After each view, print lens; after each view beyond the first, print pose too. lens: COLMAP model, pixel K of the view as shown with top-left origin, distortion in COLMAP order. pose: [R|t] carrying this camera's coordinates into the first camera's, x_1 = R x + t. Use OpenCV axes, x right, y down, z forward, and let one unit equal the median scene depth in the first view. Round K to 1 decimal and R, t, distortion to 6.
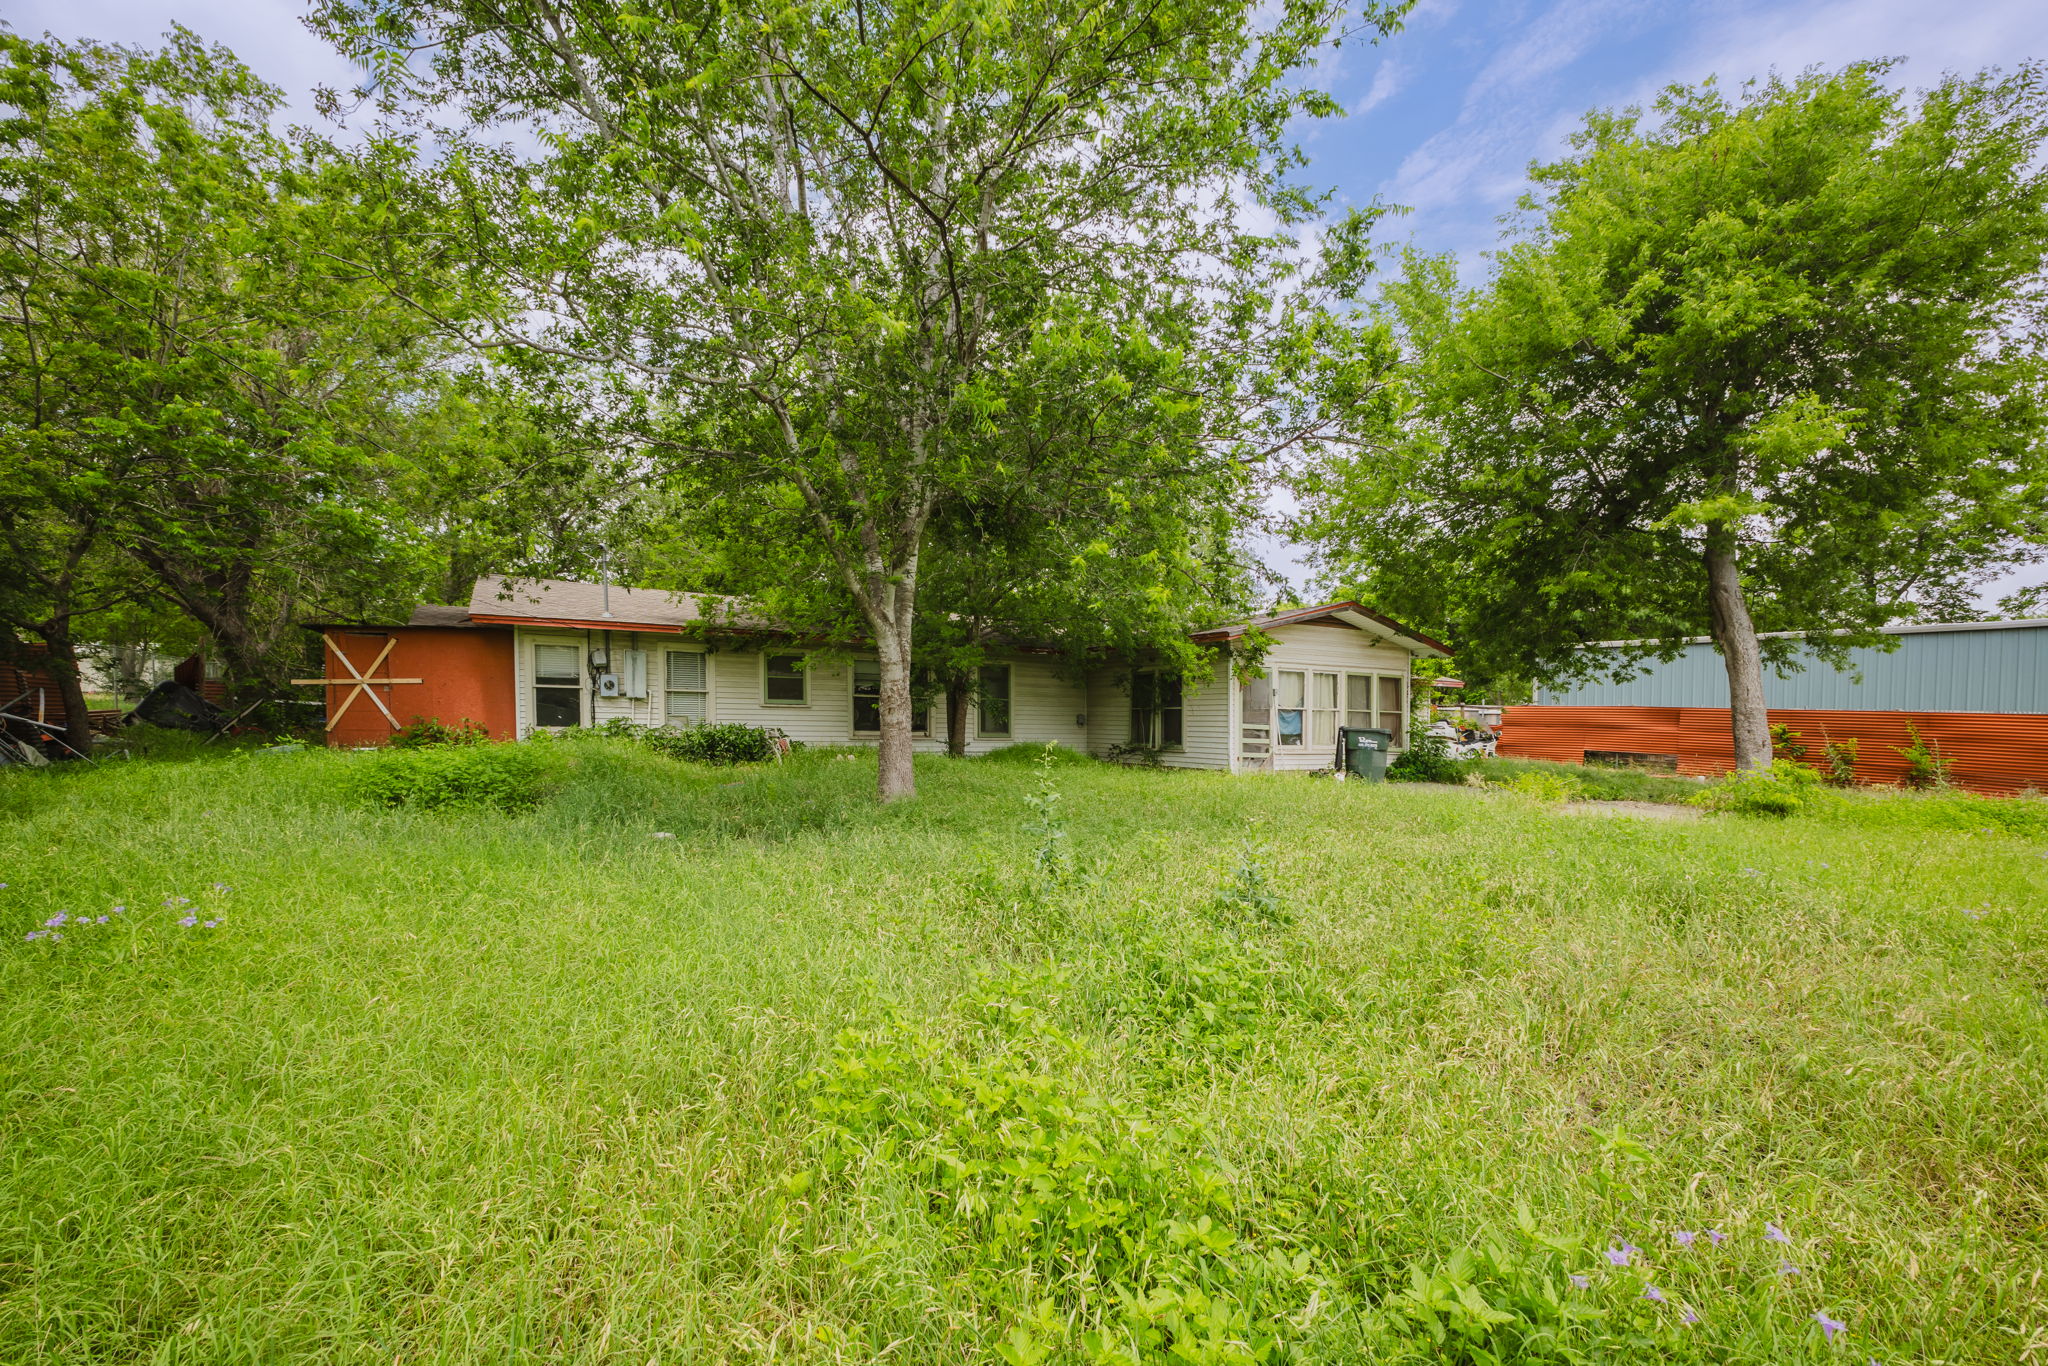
lens RADIAL K [[914.9, 0, 1029.4], [0, 914.9, 721.2], [0, 0, 1]] dist [0.001932, 0.000251]
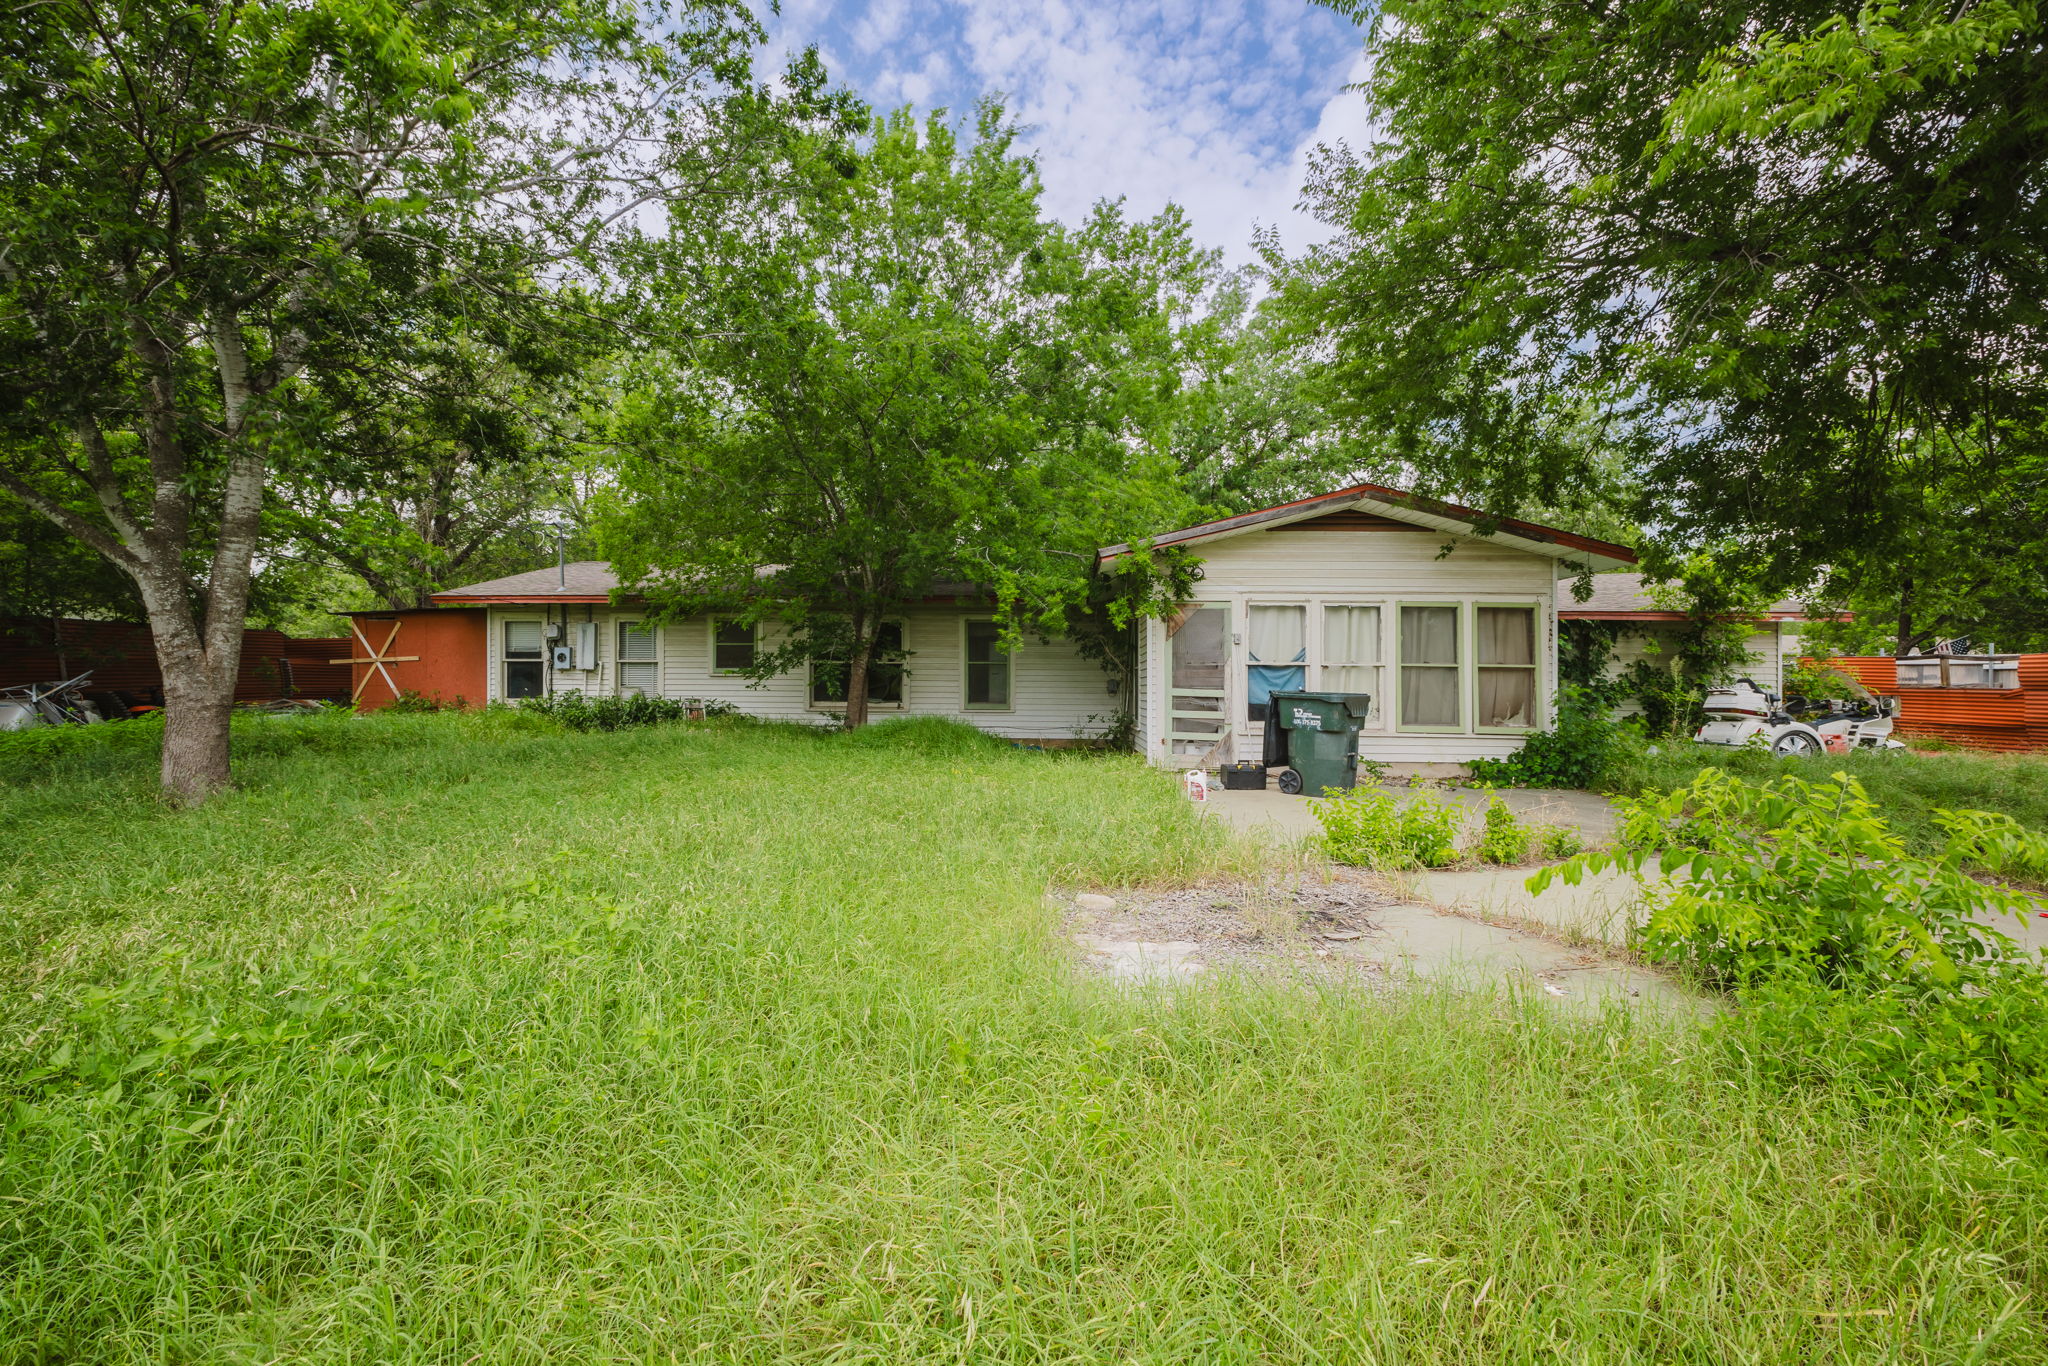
lens RADIAL K [[914.9, 0, 1029.4], [0, 914.9, 721.2], [0, 0, 1]] dist [0.001932, 0.000251]
pose [[0.848816, 0.008135, -0.528626, 0.524344], [0.008396, 0.999548, 0.028863, 0.006638], [0.528622, -0.028938, 0.848364, 0.399140]]
